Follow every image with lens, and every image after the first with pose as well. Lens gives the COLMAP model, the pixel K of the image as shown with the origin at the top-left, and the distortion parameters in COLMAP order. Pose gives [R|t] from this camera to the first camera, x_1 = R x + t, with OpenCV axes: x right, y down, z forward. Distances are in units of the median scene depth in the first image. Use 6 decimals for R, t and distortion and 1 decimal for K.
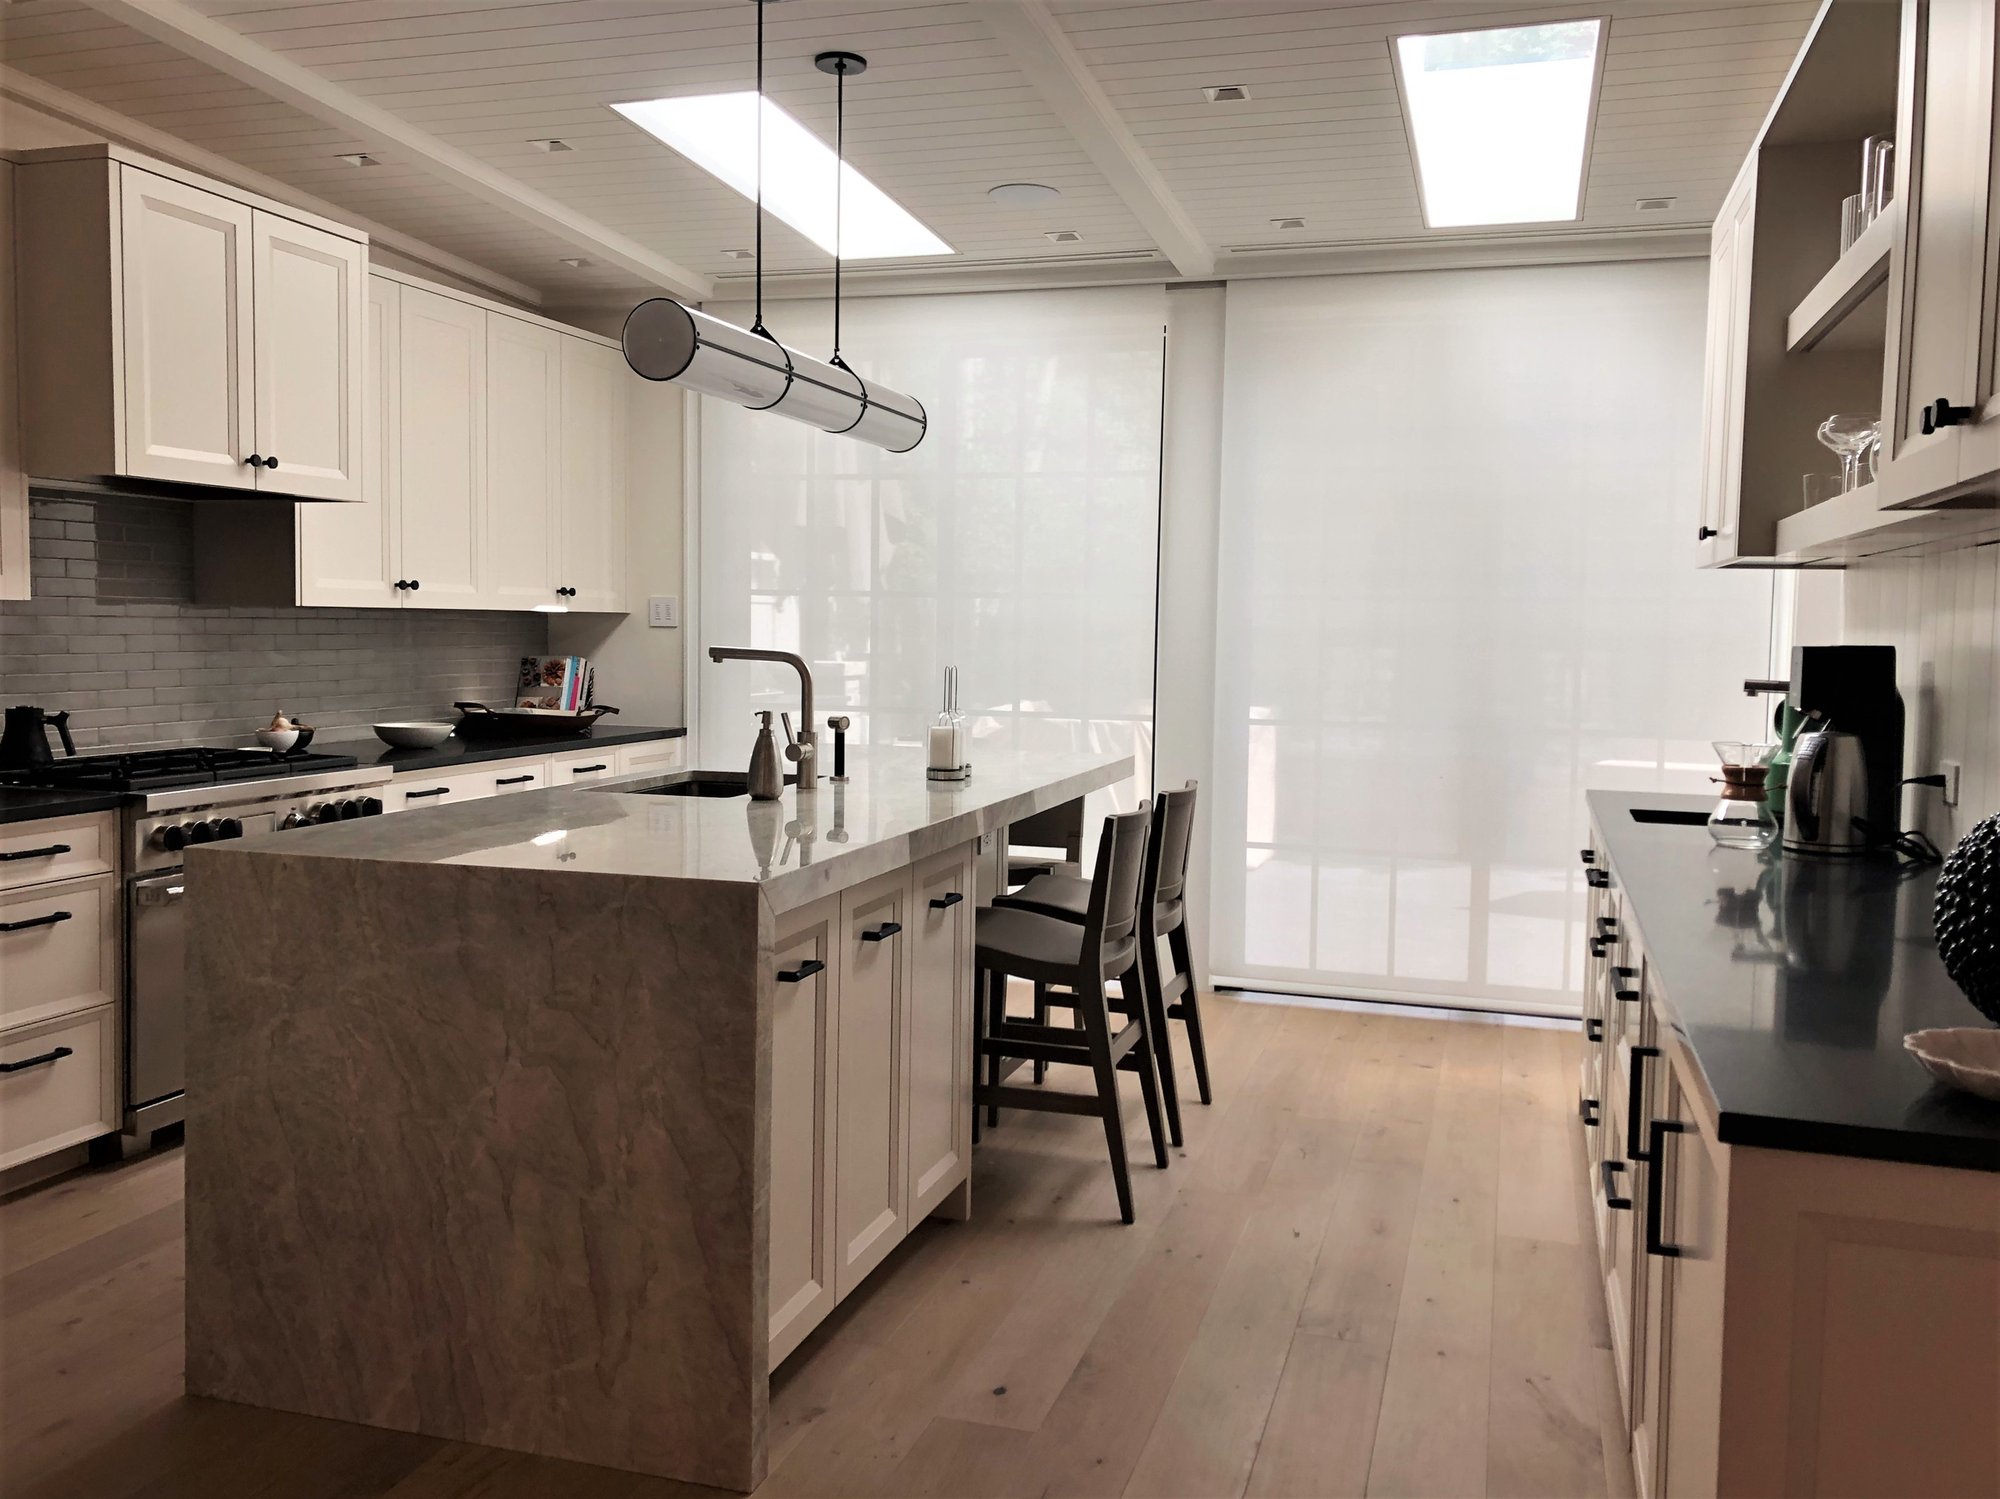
lens RADIAL K [[1674.4, 0, 1000.0], [0, 1674.4, 749.5], [0, 0, 1]] dist [-0.004584, -0.005835]
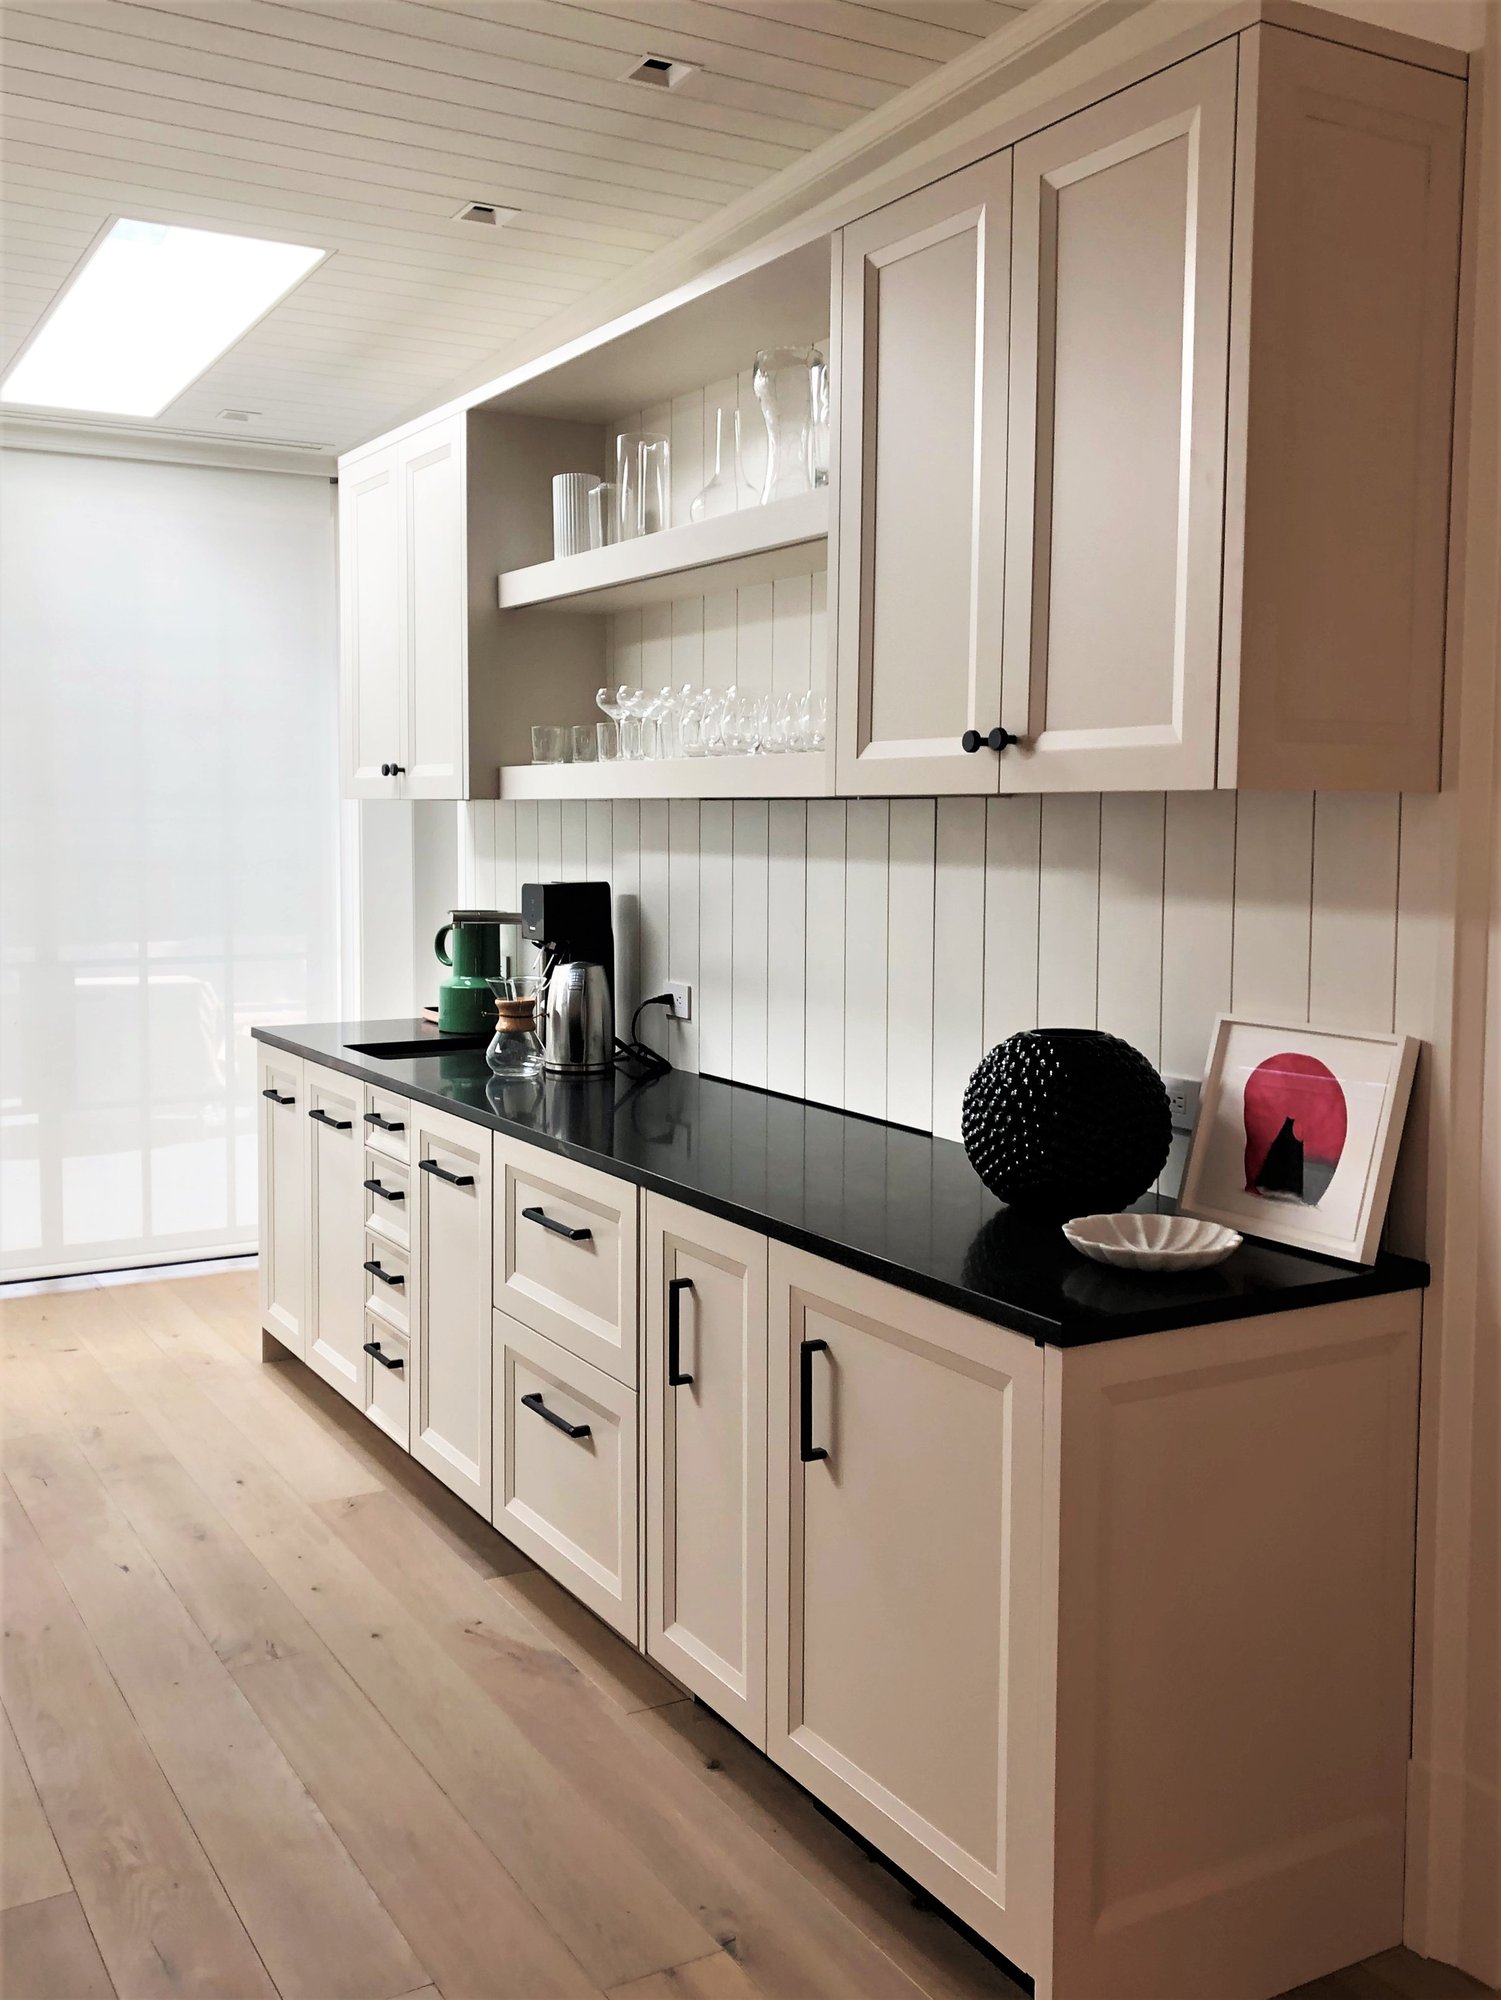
lens RADIAL K [[1808.3, 0, 749.0], [0, 1808.3, 957.7], [0, 0, 1]] dist [0.063892, 0.002597]
pose [[0.691887, -0.066925, 0.718898, -0.285679], [0.061788, 0.997530, 0.033398, -0.046533], [-0.719357, 0.021312, 0.694313, 0.089066]]
